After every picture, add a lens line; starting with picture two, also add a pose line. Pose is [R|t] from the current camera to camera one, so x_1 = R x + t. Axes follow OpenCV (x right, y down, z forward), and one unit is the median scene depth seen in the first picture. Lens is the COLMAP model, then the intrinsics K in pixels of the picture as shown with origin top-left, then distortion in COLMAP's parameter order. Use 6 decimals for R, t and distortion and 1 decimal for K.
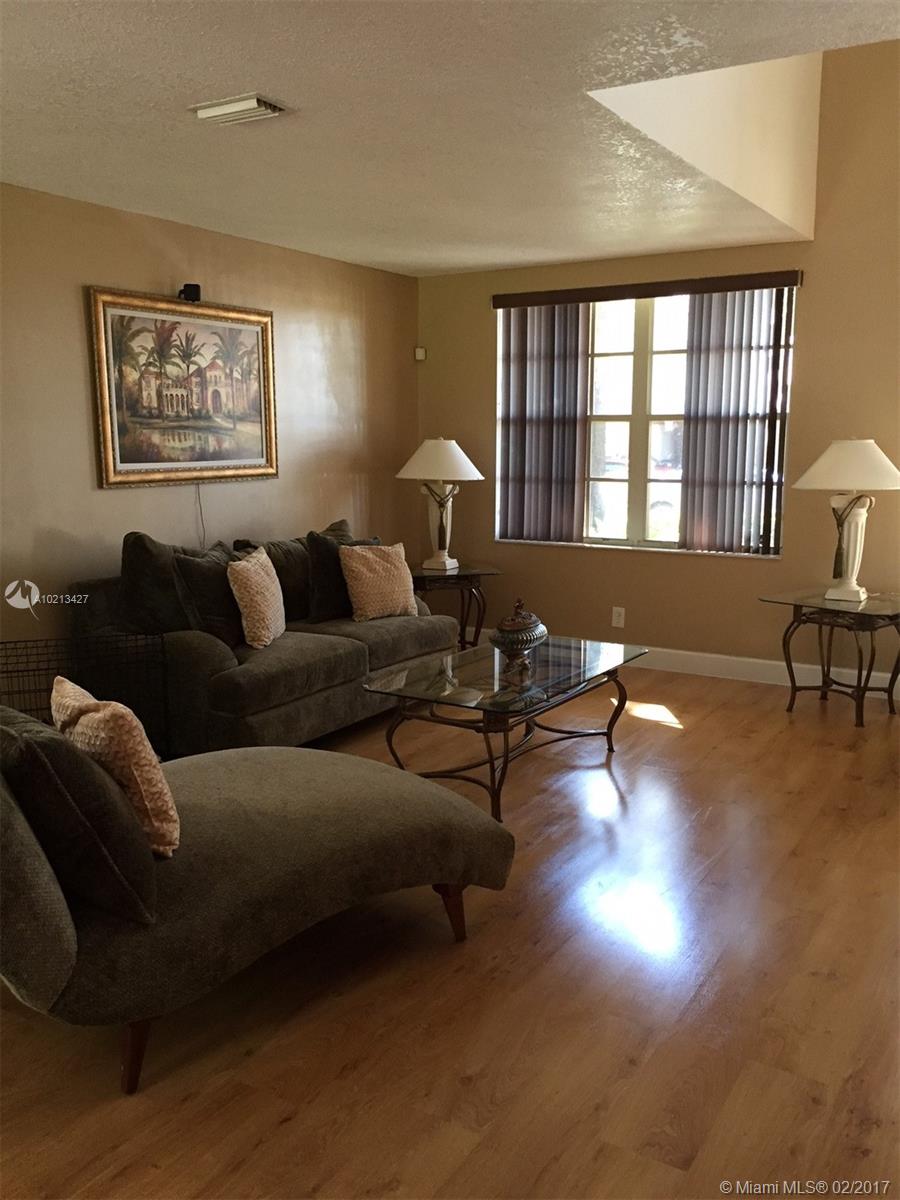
lens RADIAL K [[1022.9, 0, 447.7], [0, 1022.9, 608.3], [0, 0, 1]] dist [0.043145, -0.029135]
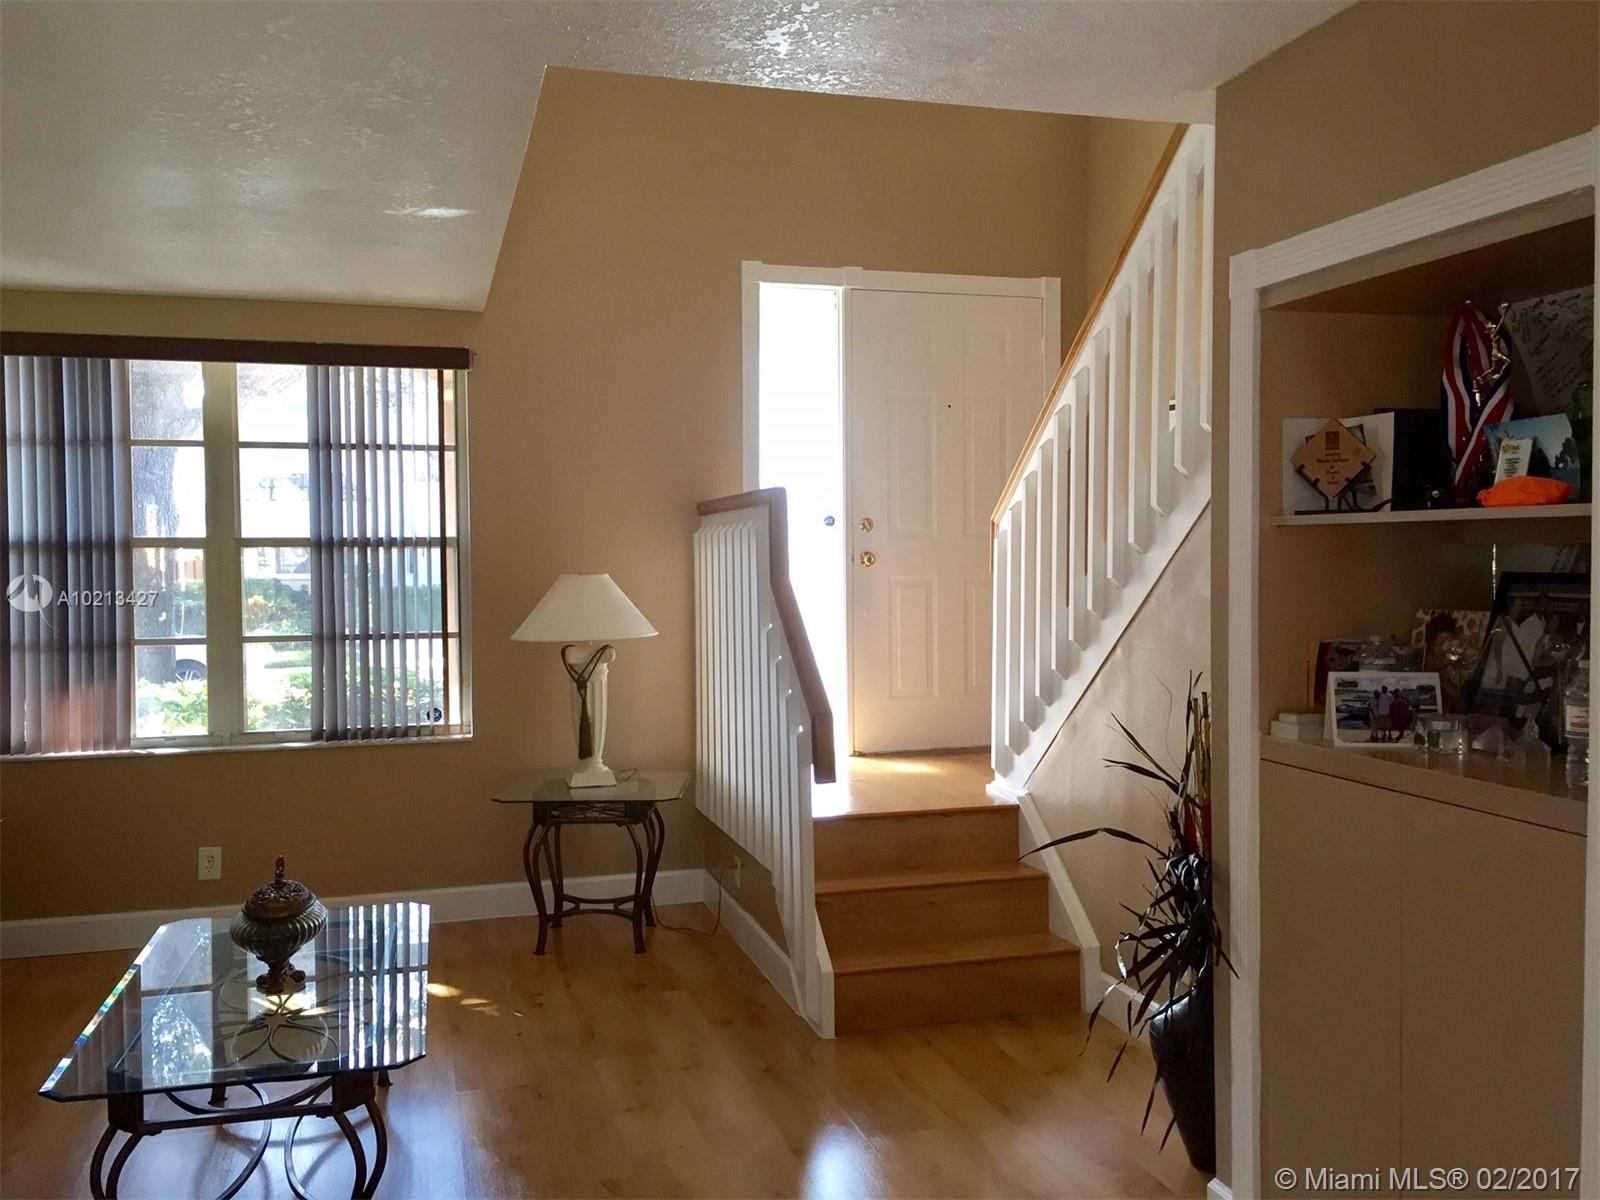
lens RADIAL K [[1363.9, 0, 799.4], [0, 1363.9, 593.0], [0, 0, 1]] dist [0.043145, -0.029135]
pose [[0.671911, -0.024084, 0.740240, -0.219285], [0.129637, 0.987866, -0.085530, -0.037990], [-0.729198, 0.153431, 0.666881, 0.187439]]
